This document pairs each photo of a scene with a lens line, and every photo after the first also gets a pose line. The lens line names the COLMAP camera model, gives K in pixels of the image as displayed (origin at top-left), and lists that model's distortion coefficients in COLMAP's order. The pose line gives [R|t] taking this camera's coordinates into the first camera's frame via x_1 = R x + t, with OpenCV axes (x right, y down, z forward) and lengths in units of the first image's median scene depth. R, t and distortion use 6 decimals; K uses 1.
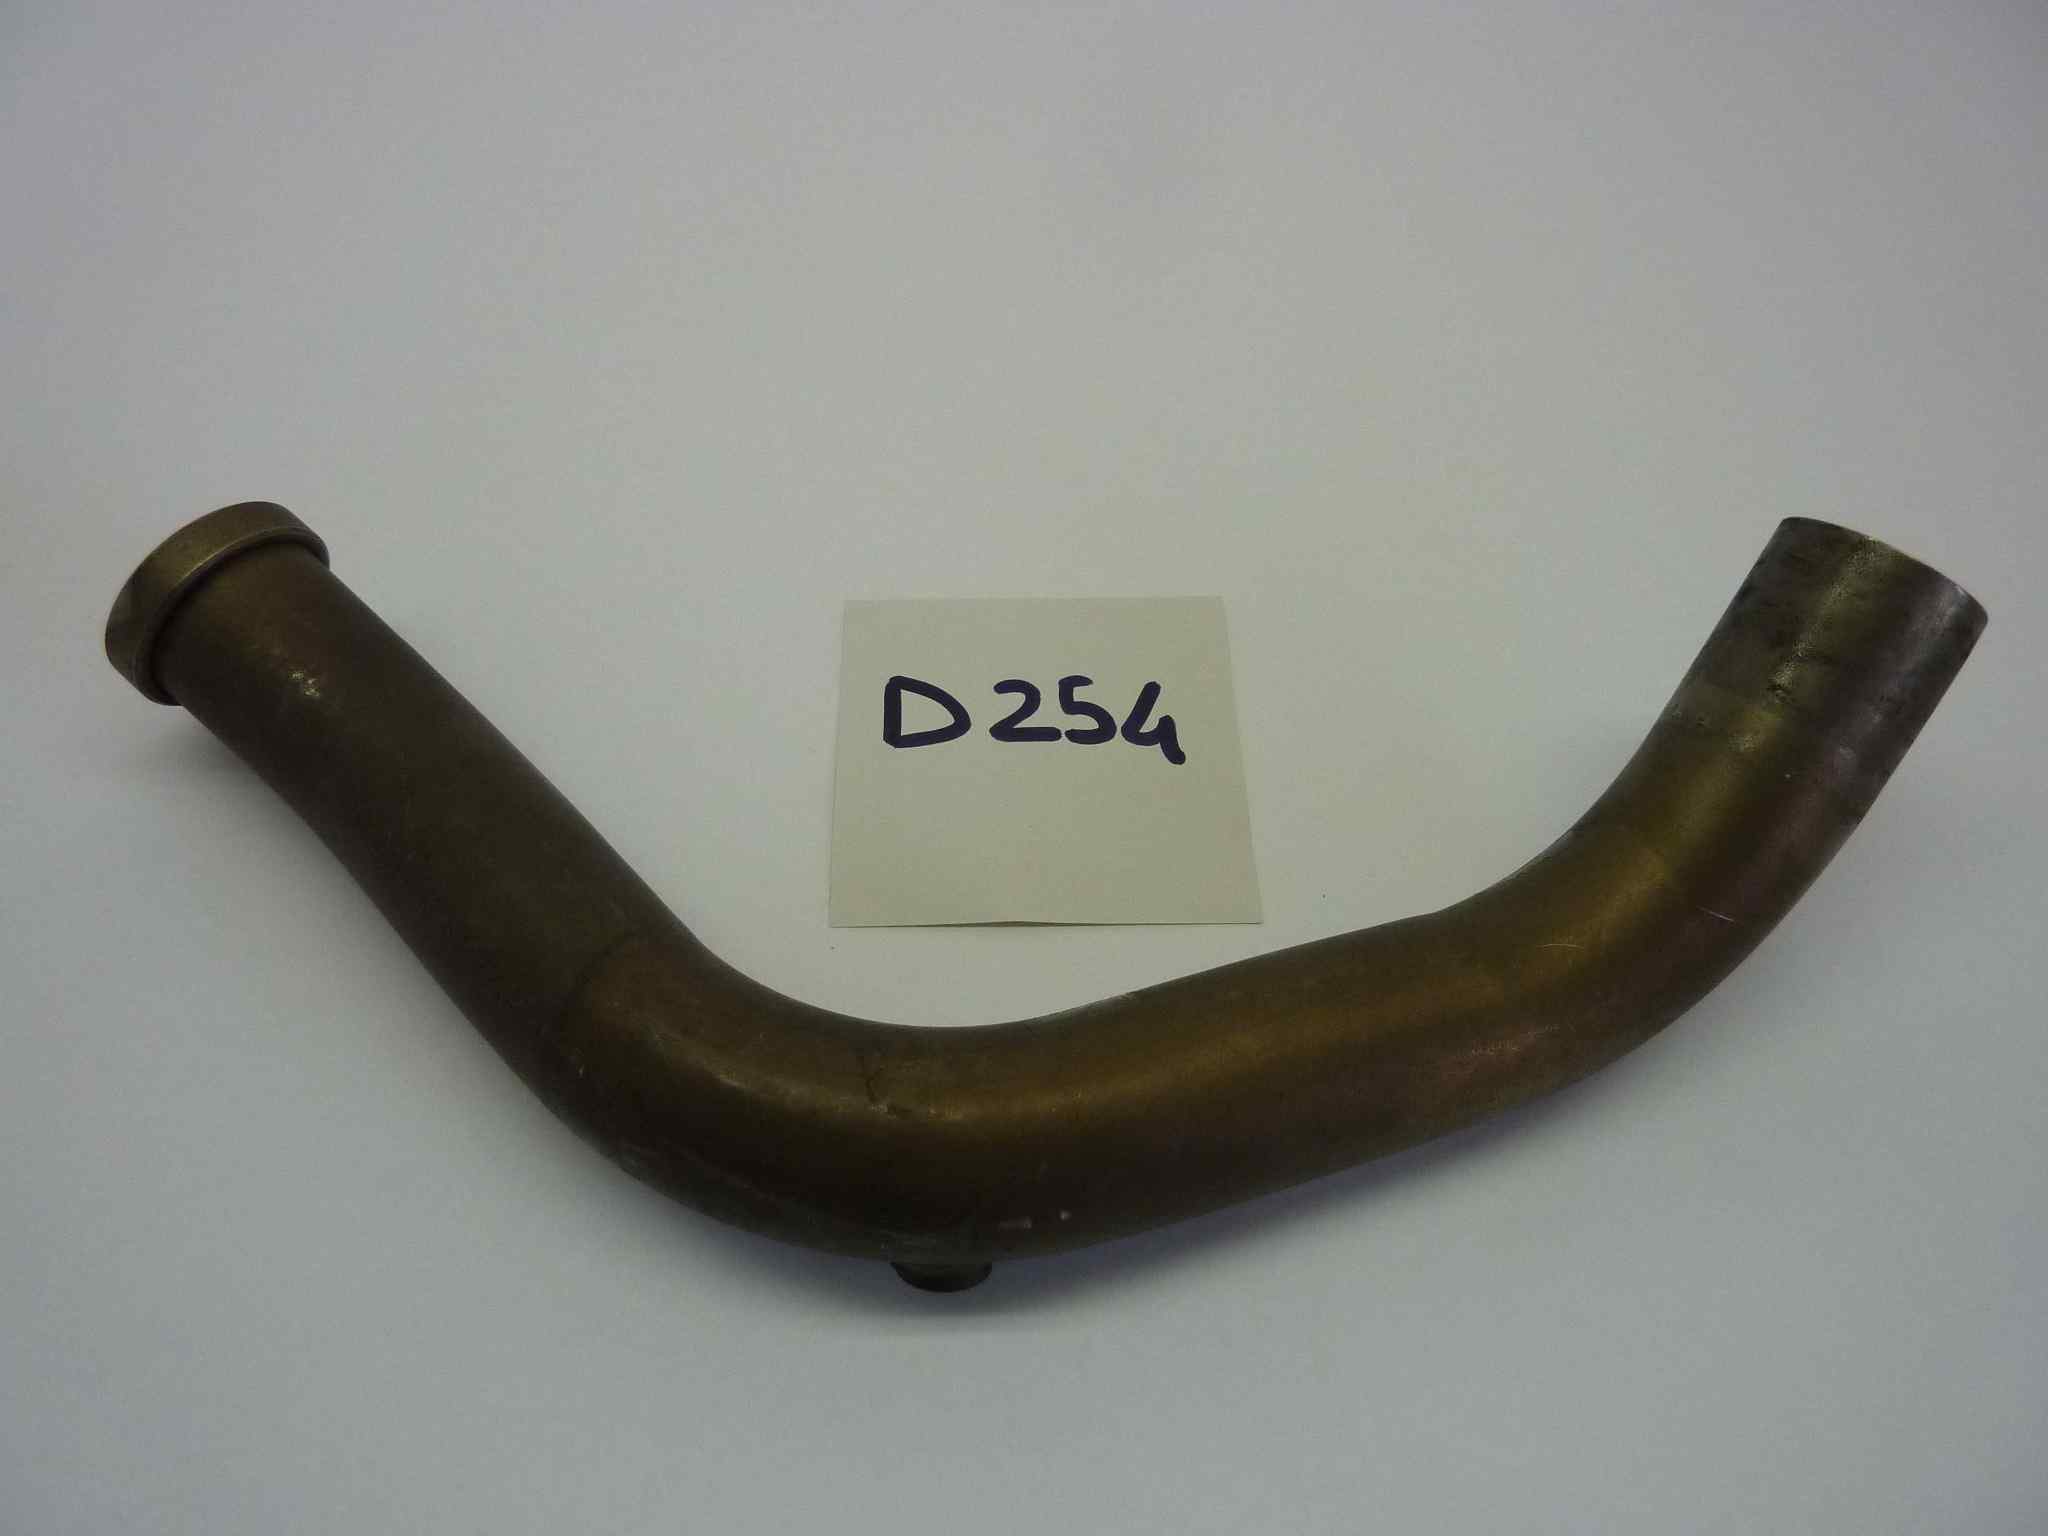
lens RADIAL K [[1483.1, 0, 1024.0], [0, 1483.1, 768.0], [0, 0, 1]] dist [-0.045636, -0.000944]
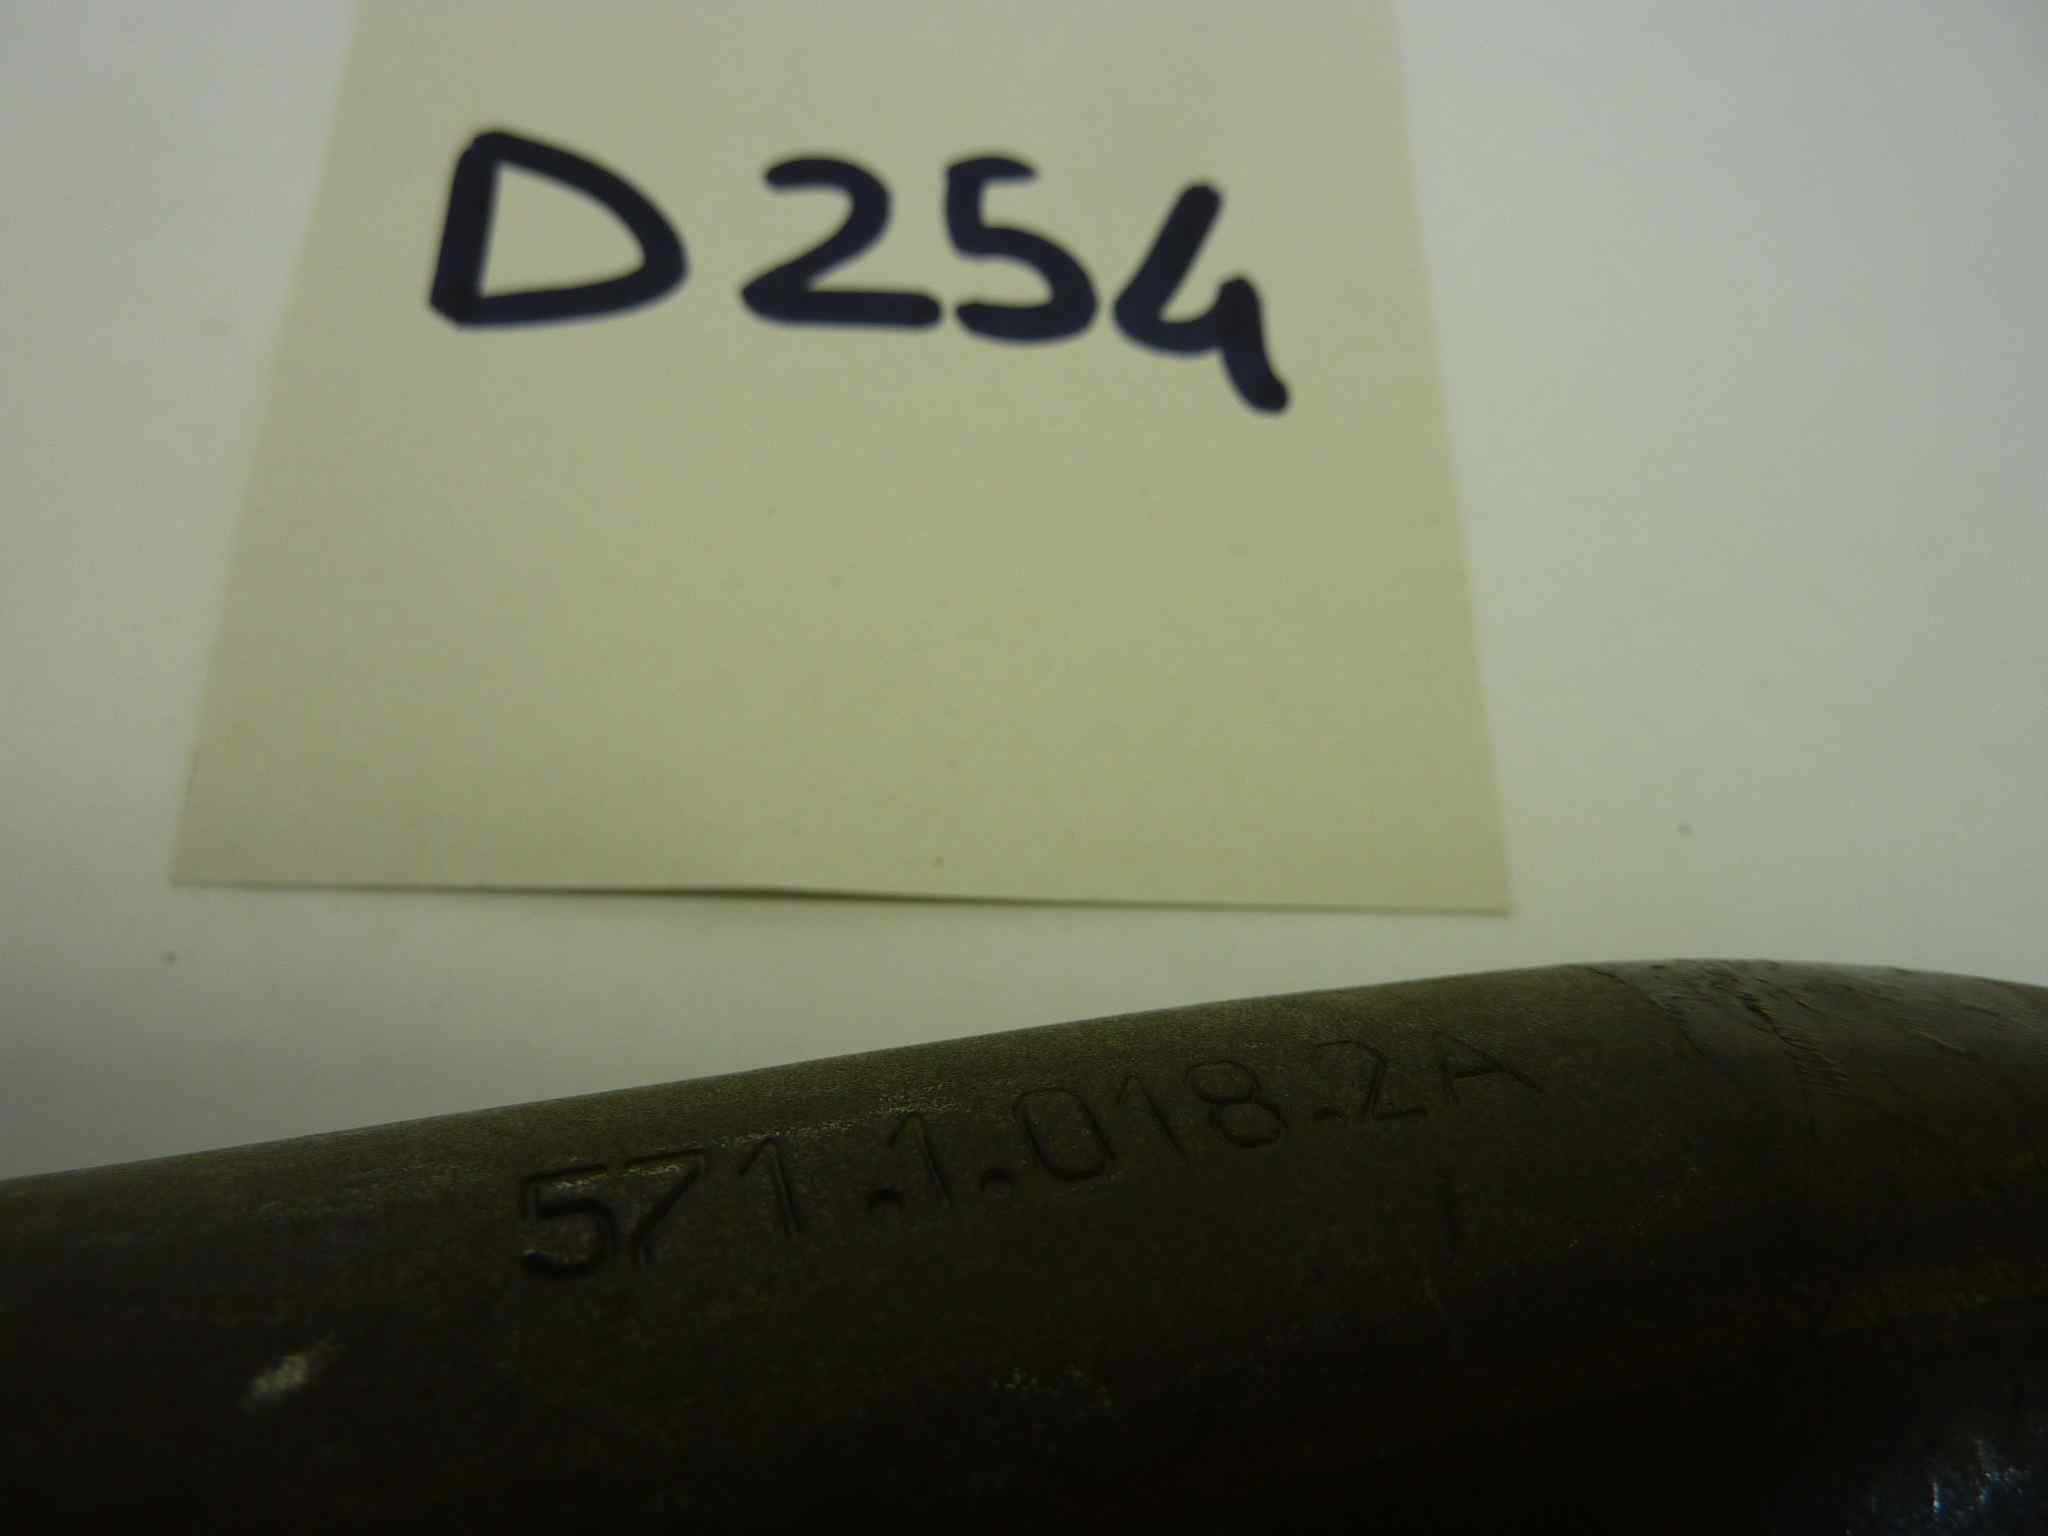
lens RADIAL K [[1483.1, 0, 1024.0], [0, 1483.1, 768.0], [0, 0, 1]] dist [-0.045636, -0.000944]
pose [[0.998102, 0.036087, 0.049894, 0.030640], [-0.046299, 0.974013, 0.221711, 0.004273], [-0.040596, -0.223601, 0.973835, 0.628437]]
